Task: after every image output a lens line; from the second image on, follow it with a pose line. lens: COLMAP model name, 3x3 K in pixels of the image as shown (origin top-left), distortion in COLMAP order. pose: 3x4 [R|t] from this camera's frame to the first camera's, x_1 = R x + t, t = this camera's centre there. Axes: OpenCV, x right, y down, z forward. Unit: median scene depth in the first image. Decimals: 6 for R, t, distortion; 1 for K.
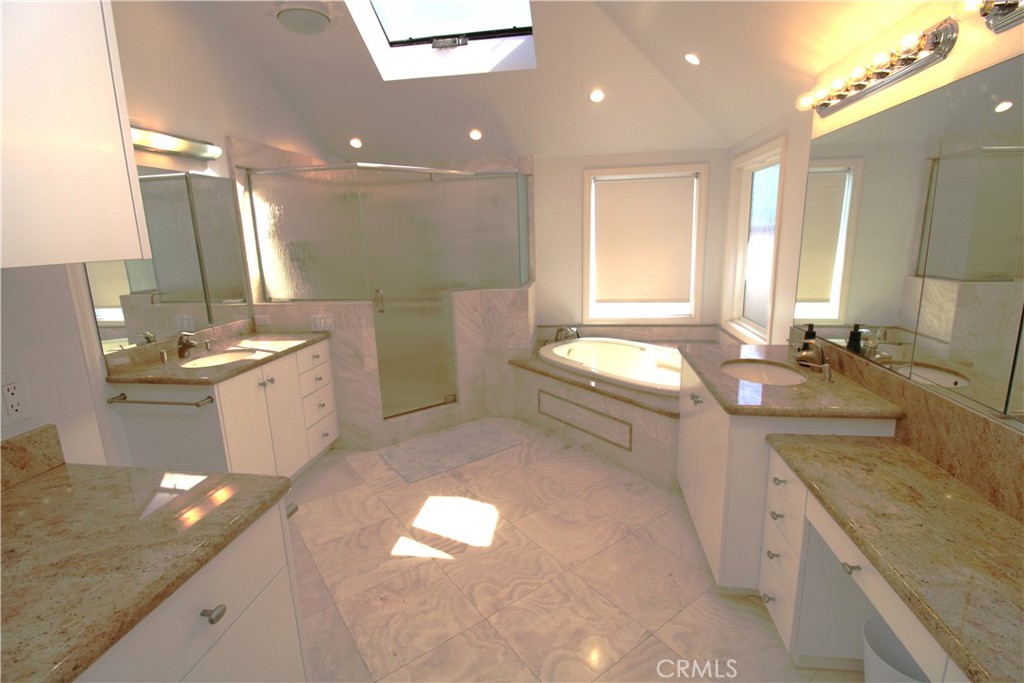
lens RADIAL K [[475.4, 0, 513.8], [0, 475.4, 337.5], [0, 0, 1]] dist [-0.014983, -0.005382]
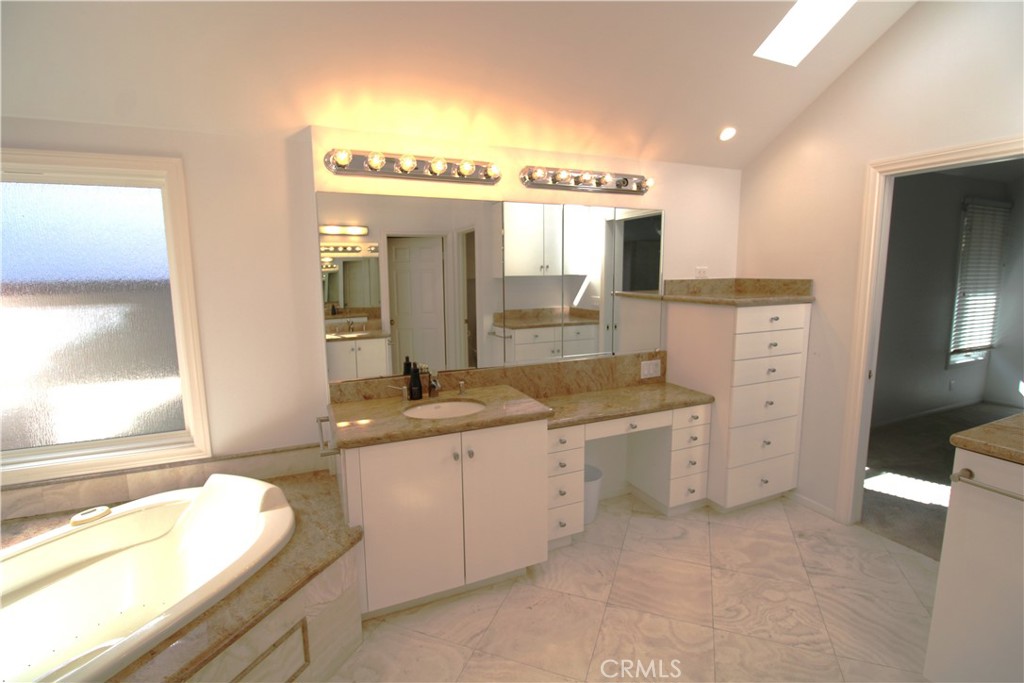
lens RADIAL K [[475.4, 0, 514.6], [0, 475.4, 339.3], [0, 0, 1]] dist [-0.014983, -0.005382]
pose [[-0.546054, -0.082590, 0.833669, -0.550631], [0.200048, 0.953486, 0.225491, -0.349737], [-0.813515, 0.289904, -0.504133, 1.654945]]
